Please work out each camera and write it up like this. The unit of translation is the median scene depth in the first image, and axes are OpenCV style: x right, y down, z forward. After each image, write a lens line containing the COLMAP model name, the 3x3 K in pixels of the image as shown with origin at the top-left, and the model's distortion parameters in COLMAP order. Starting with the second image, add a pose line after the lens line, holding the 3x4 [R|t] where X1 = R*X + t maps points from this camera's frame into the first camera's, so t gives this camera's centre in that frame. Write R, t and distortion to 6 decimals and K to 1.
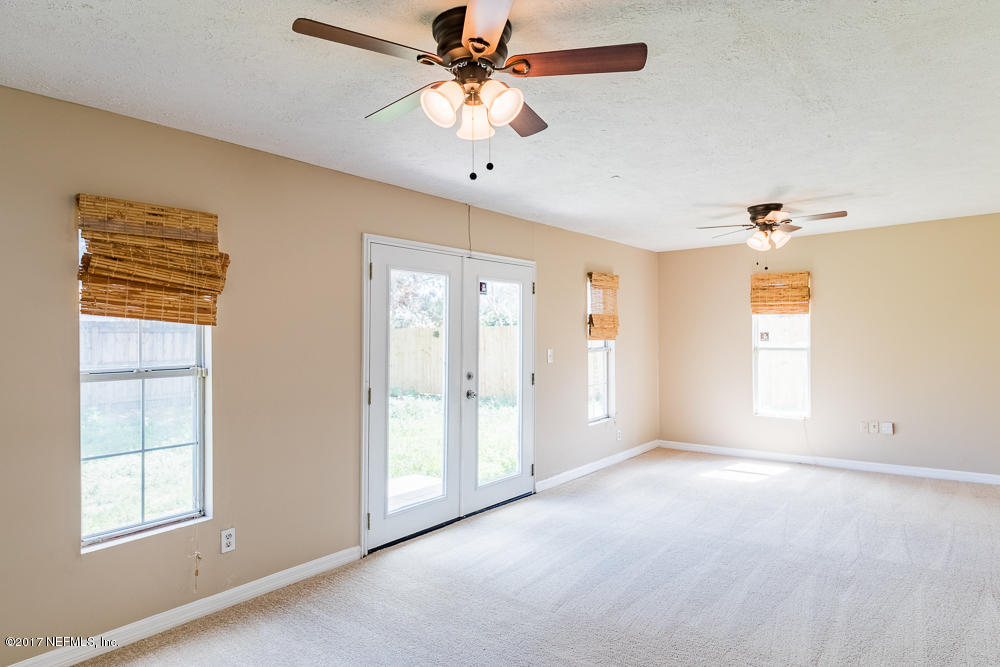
lens RADIAL K [[581.0, 0, 498.6], [0, 581.0, 334.6], [0, 0, 1]] dist [0.005384, -0.002824]
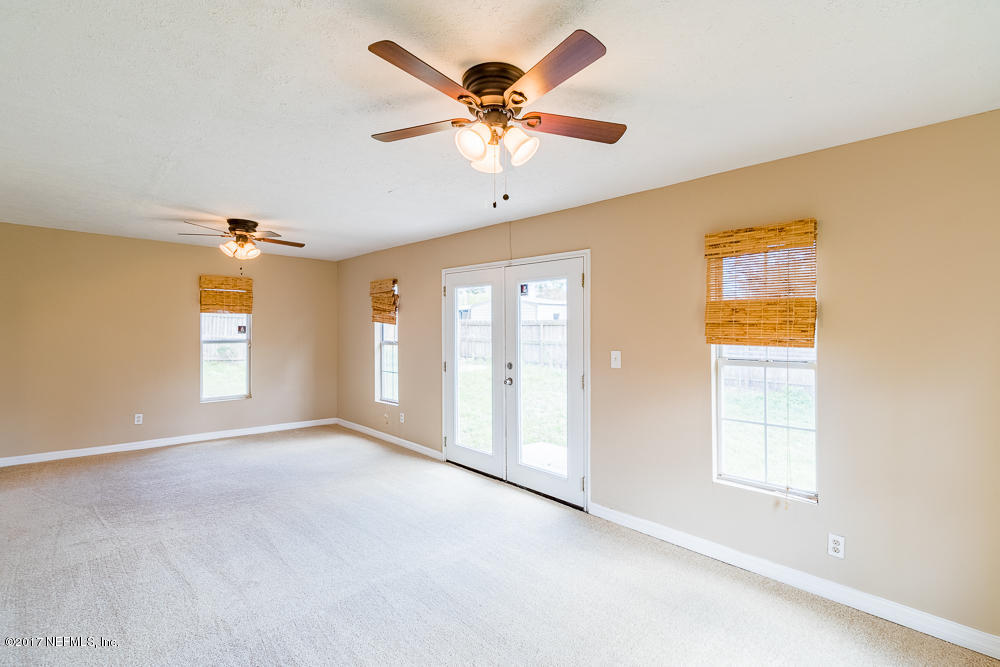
lens RADIAL K [[467.1, 0, 502.8], [0, 467.1, 330.5], [0, 0, 1]] dist [0.008586, -0.000569]
pose [[-0.129037, 0.005309, -0.991626, 0.897981], [-0.011404, 0.999912, 0.006838, -0.006973], [0.991574, 0.012191, -0.128965, 1.105648]]
